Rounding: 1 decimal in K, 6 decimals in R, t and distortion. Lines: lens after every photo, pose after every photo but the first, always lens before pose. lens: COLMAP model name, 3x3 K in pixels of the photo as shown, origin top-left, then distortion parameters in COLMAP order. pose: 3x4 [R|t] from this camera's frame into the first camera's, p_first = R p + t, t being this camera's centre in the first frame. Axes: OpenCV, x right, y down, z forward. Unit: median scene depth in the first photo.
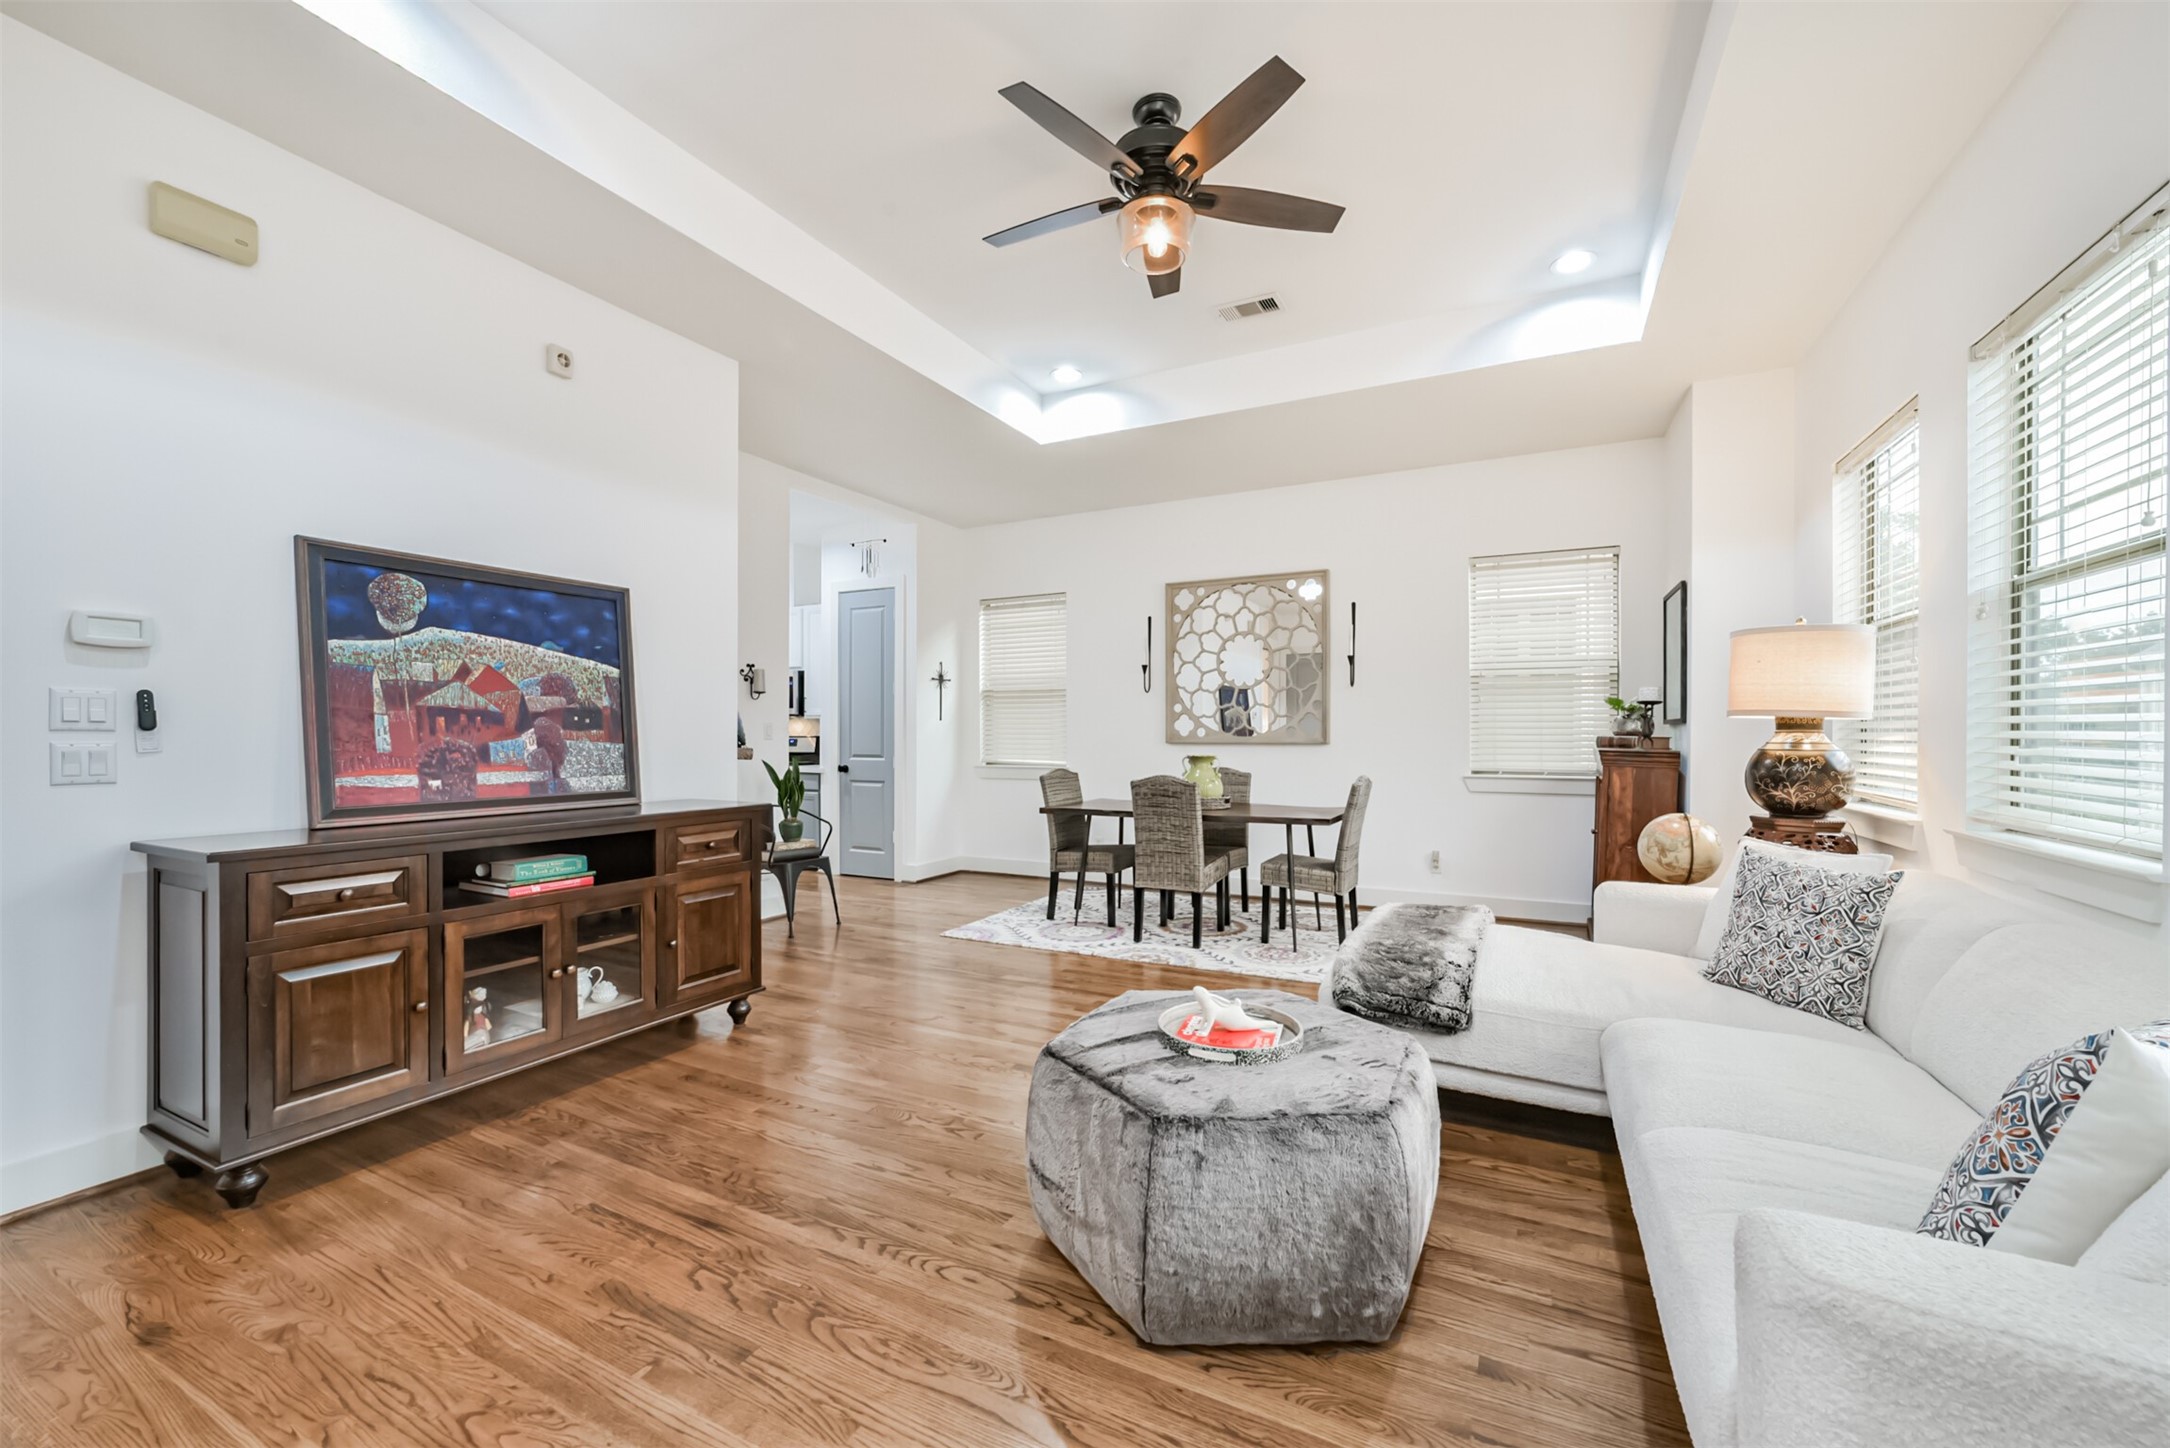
lens RADIAL K [[849.8, 0, 1092.7], [0, 849.8, 742.9], [0, 0, 1]] dist [-0.011848, 0.004158]
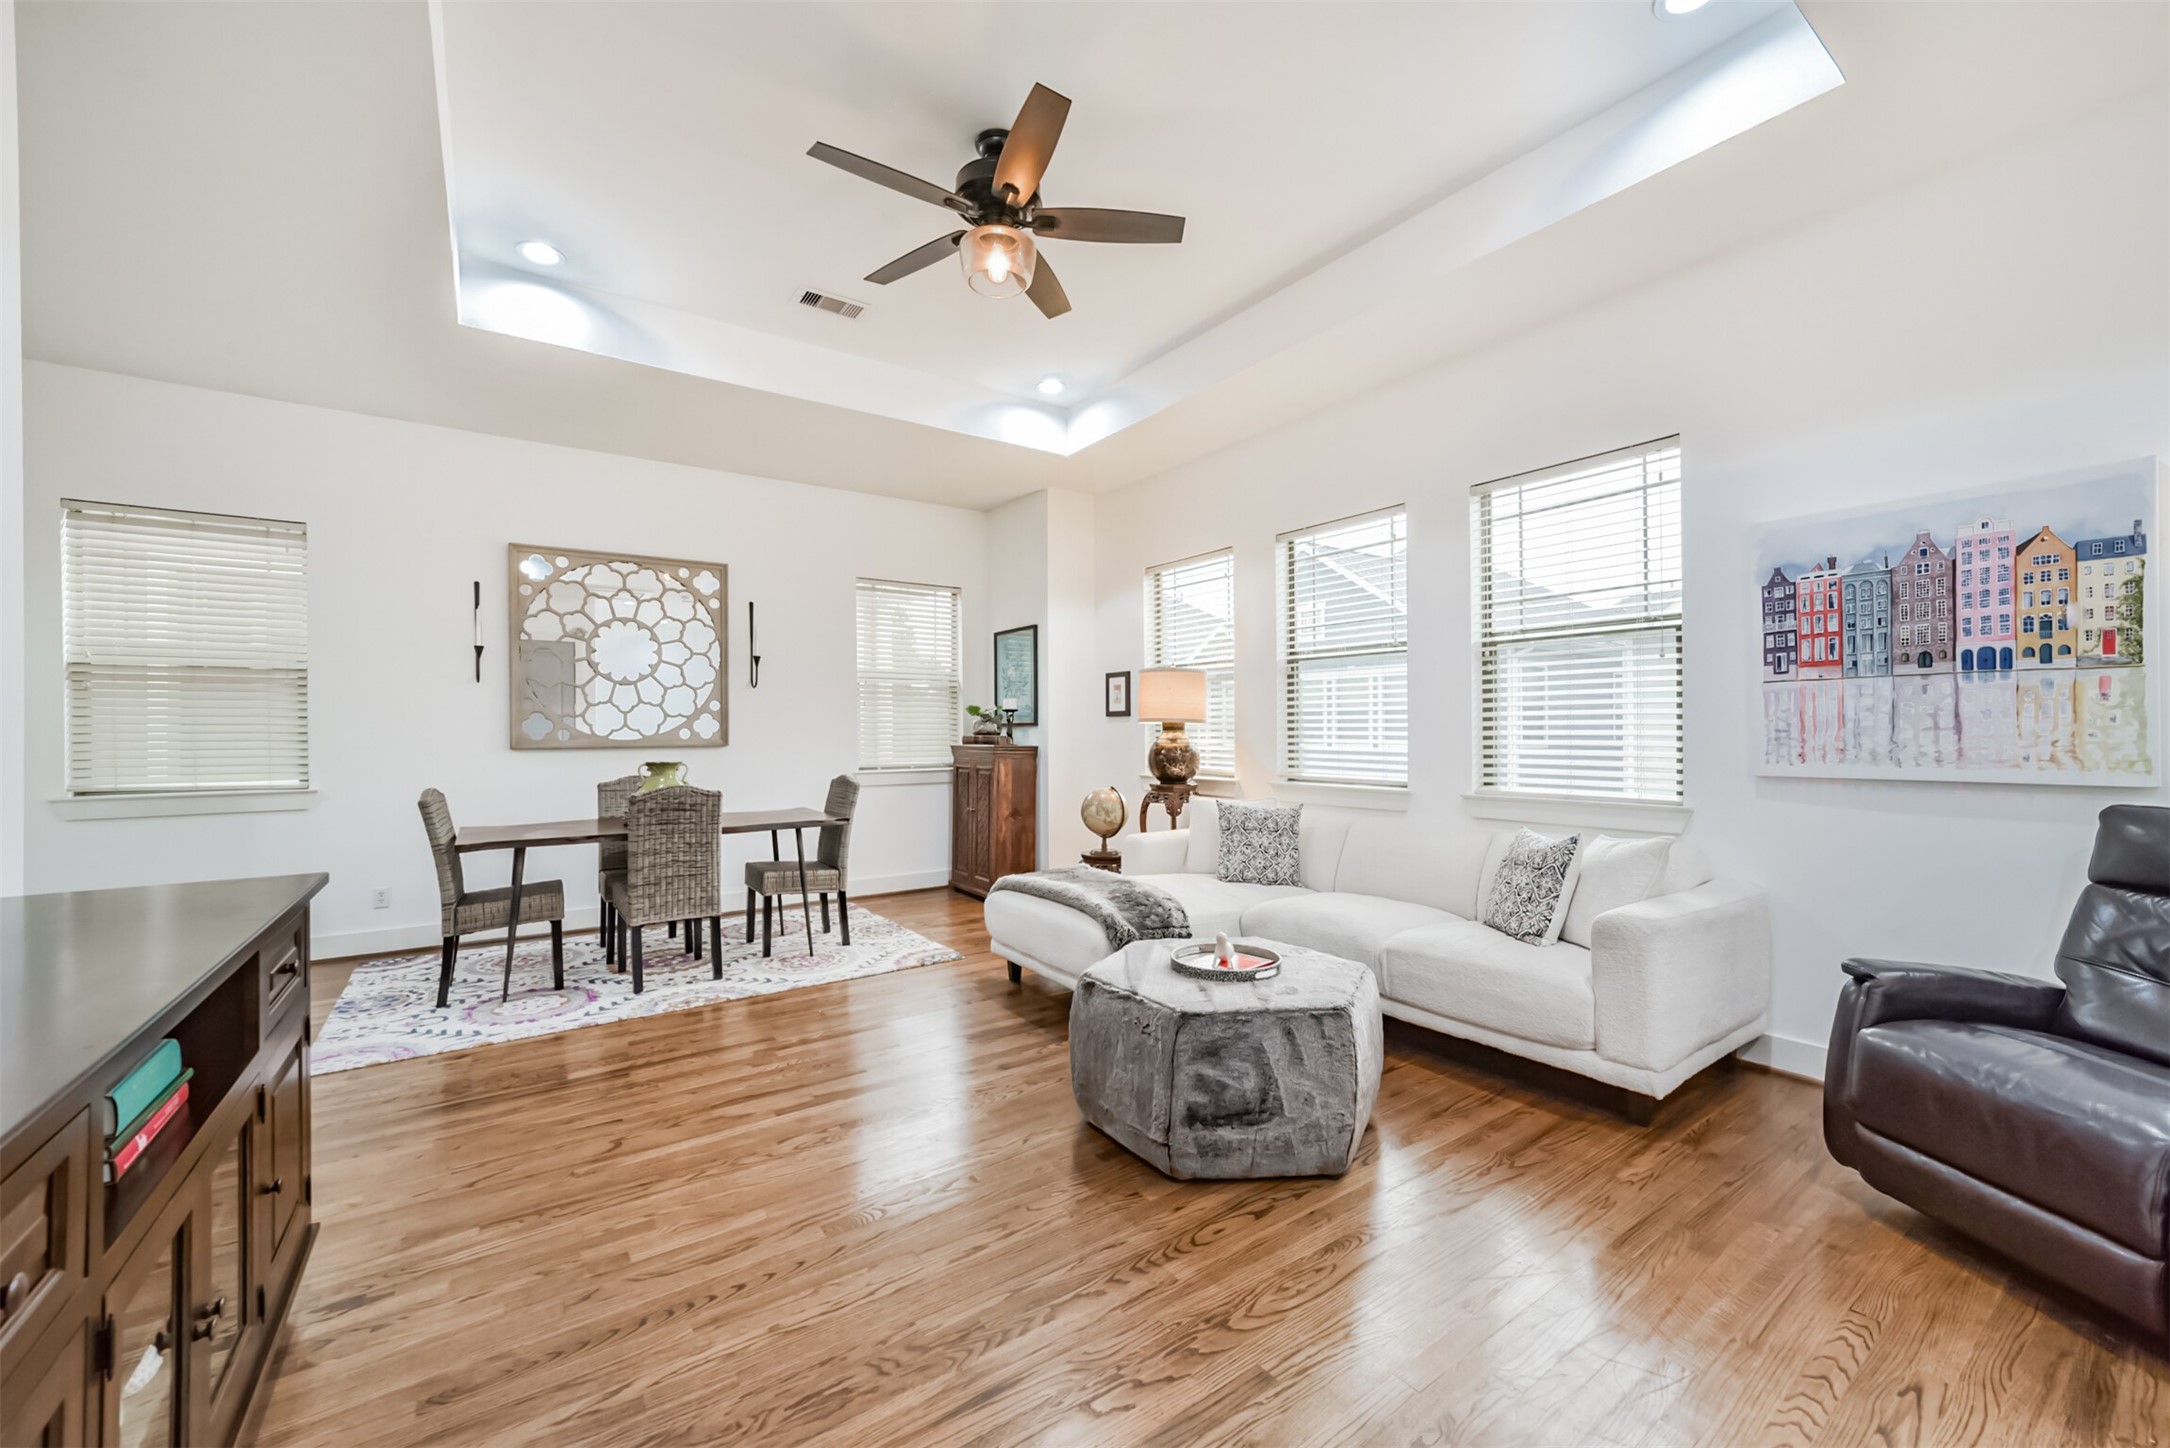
lens RADIAL K [[849.8, 0, 1080.1], [0, 849.8, 731.8], [0, 0, 1]] dist [-0.011848, 0.004158]
pose [[0.472347, -0.001853, 0.881411, -0.456856], [0.015866, 0.999854, -0.006401, -0.003274], [-0.881270, 0.017008, 0.472307, 0.240665]]
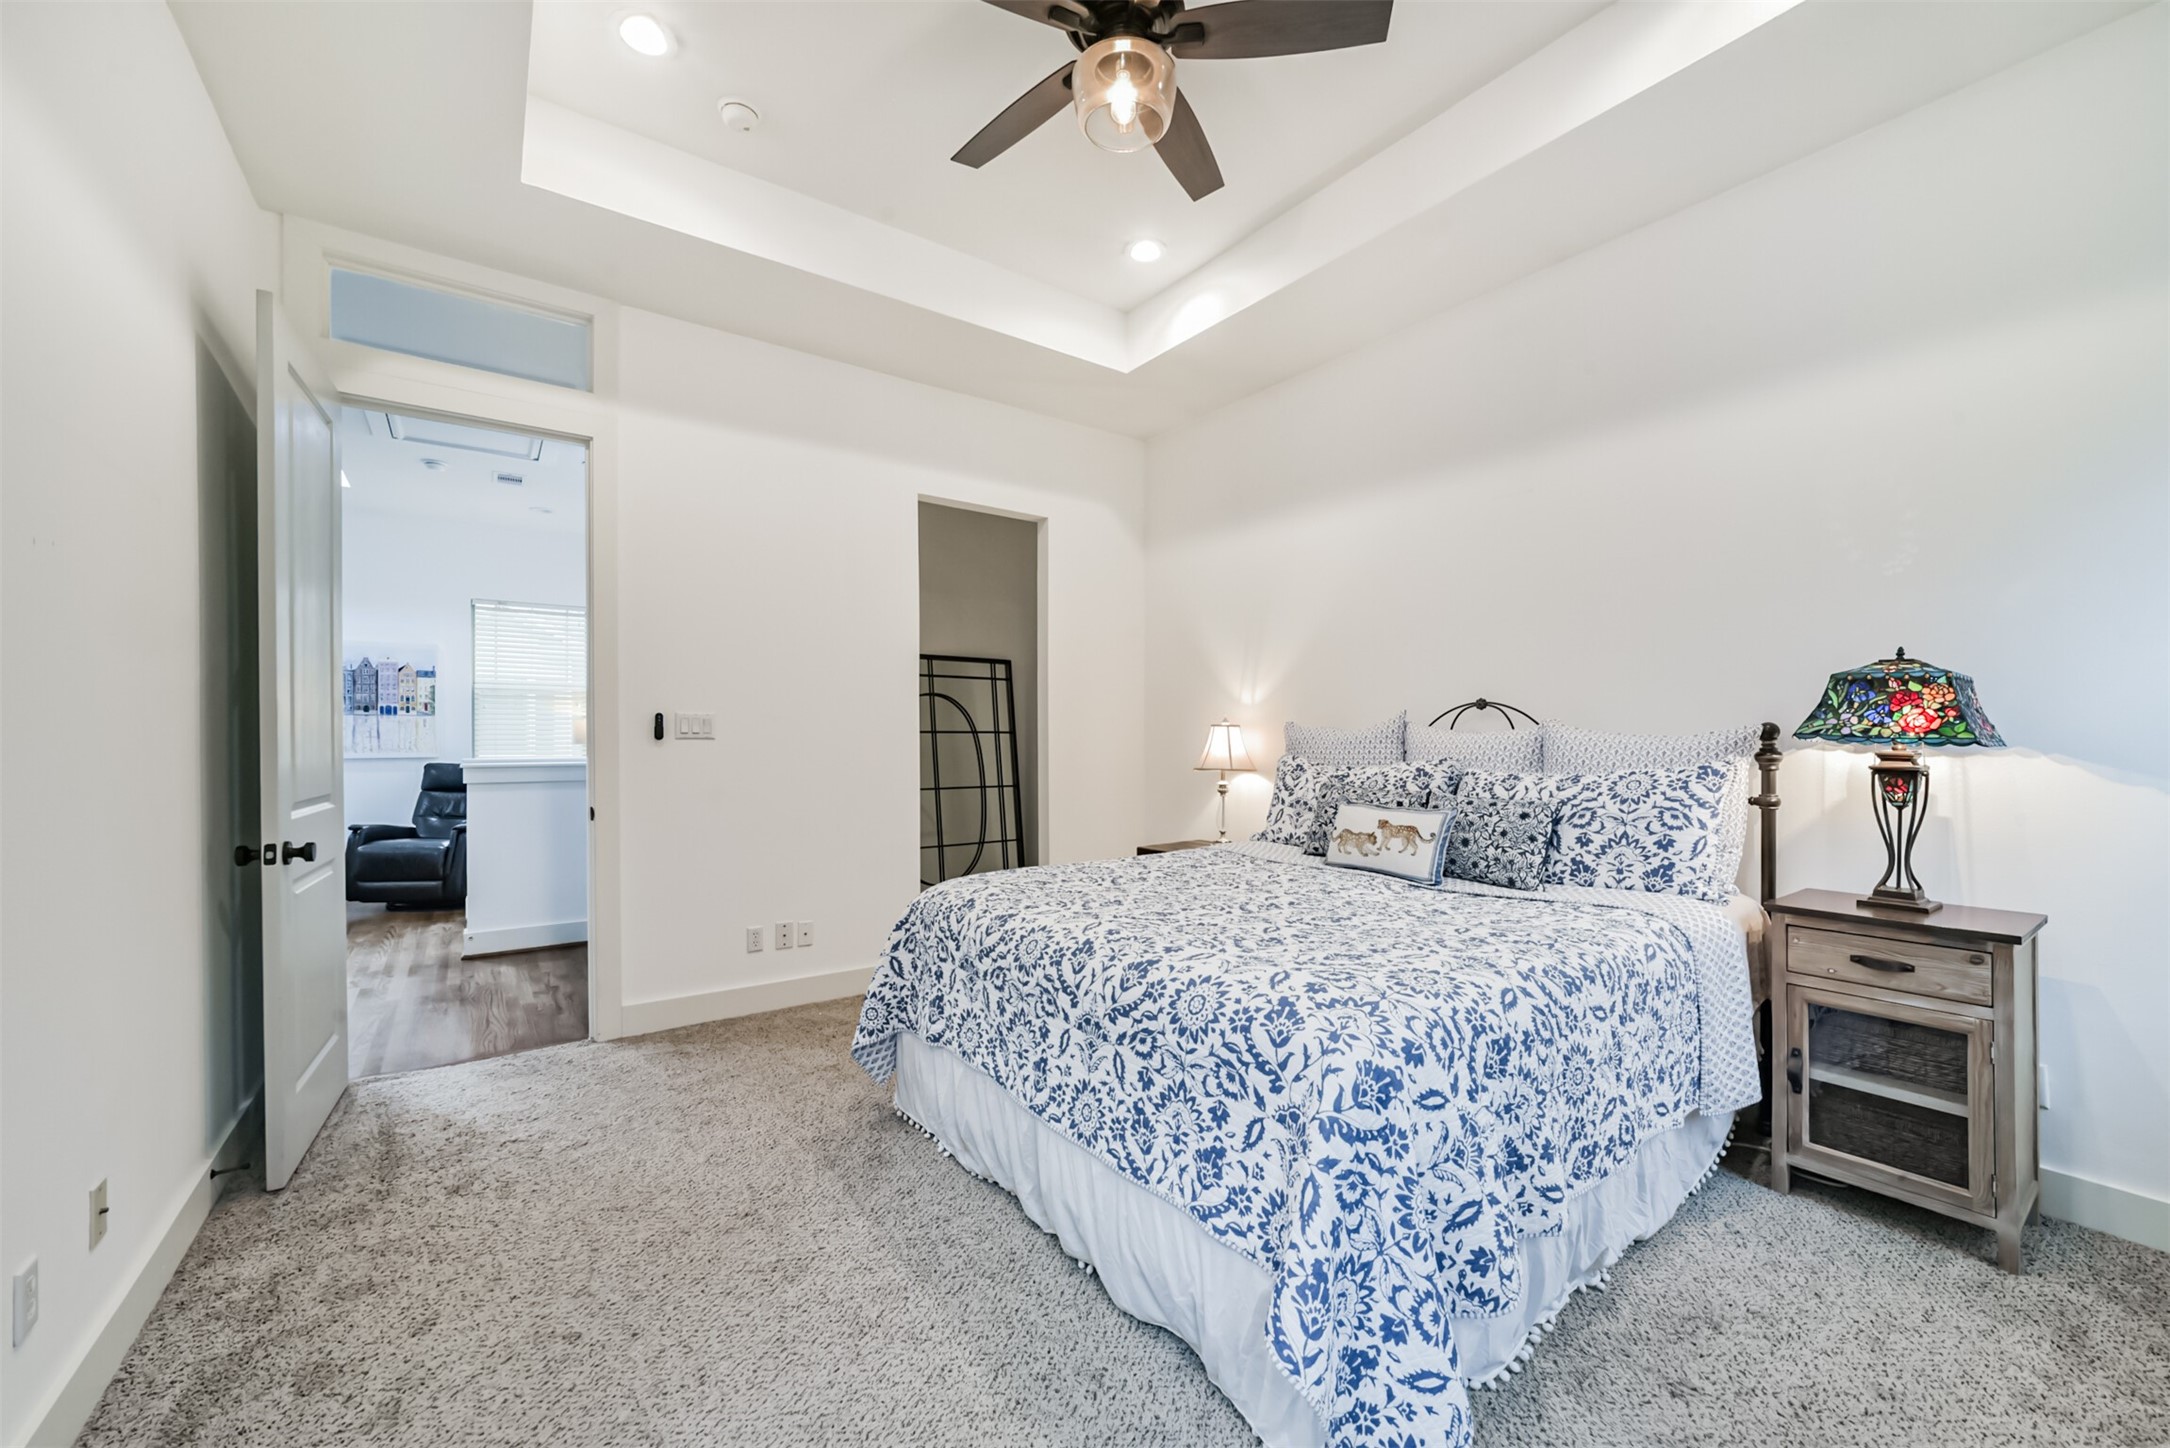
lens RADIAL K [[849.8, 0, 1083.2], [0, 849.8, 736.2], [0, 0, 1]] dist [-0.011848, 0.004158]
pose [[-0.882819, 0.003141, 0.469703, -1.320894], [0.011402, 0.999826, 0.014744, -0.007825], [-0.469575, 0.018372, -0.882701, 0.650257]]
